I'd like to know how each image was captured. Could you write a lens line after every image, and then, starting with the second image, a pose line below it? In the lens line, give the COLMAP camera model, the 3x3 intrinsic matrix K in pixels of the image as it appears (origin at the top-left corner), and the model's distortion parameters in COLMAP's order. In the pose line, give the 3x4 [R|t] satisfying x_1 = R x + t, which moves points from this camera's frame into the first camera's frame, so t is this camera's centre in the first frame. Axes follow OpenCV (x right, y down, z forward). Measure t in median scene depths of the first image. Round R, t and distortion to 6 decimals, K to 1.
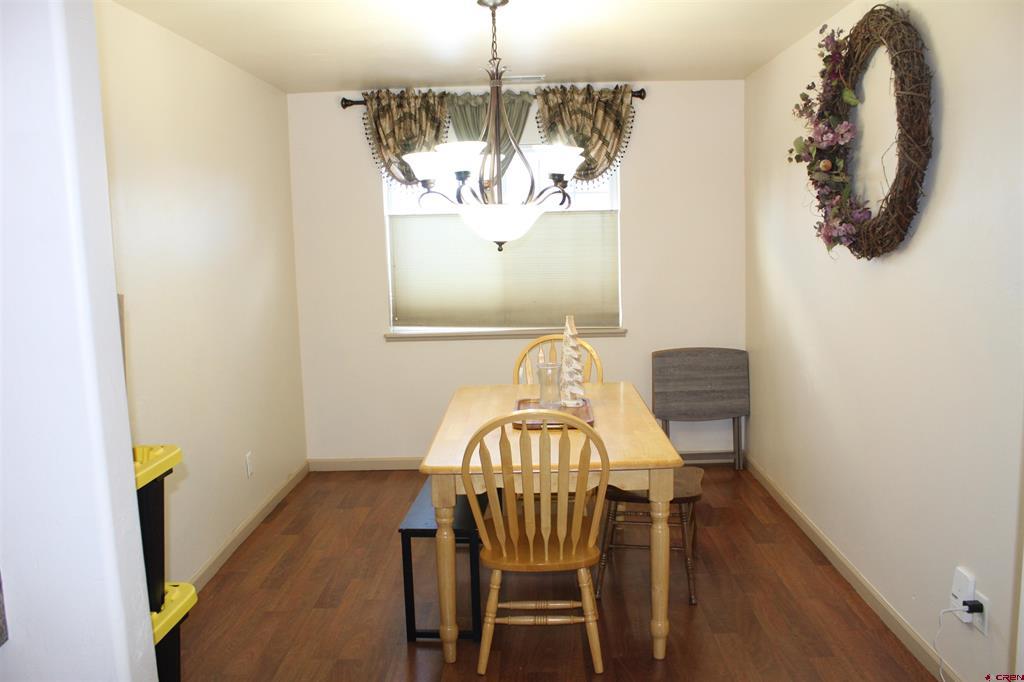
lens RADIAL K [[847.7, 0, 531.0], [0, 847.7, 341.6], [0, 0, 1]] dist [-0.149117, 0.090503]
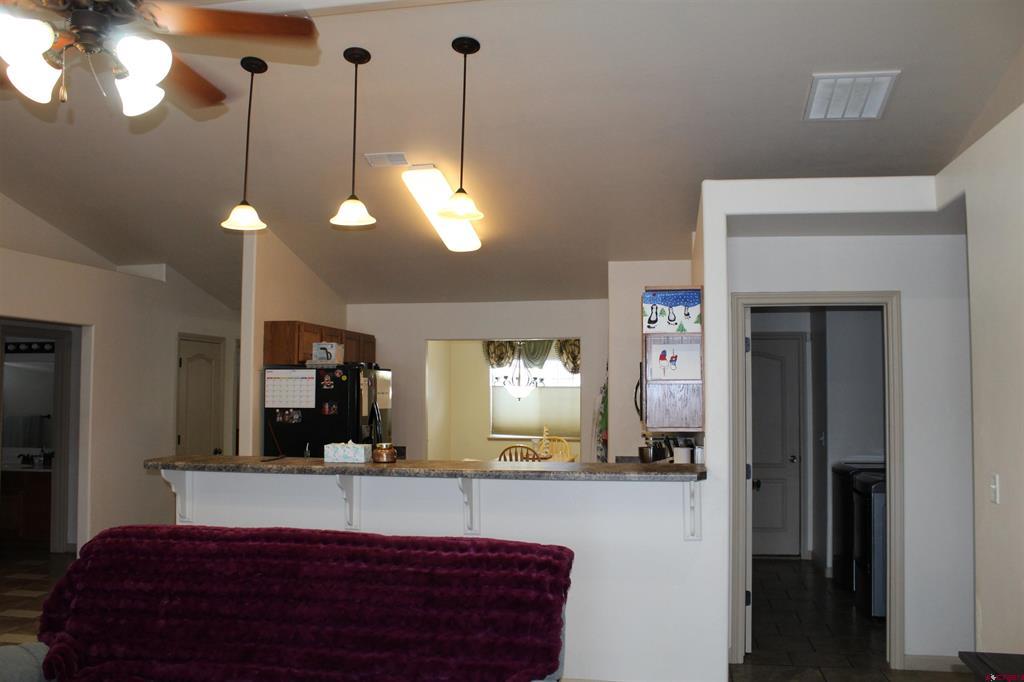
lens RADIAL K [[847.7, 0, 531.0], [0, 847.7, 341.6], [0, 0, 1]] dist [-0.149117, 0.090503]
pose [[0.986532, 0.024280, -0.161755, 0.328652], [-0.054442, 0.981278, -0.184742, 0.164774], [0.154241, 0.191060, 0.969384, -1.337675]]
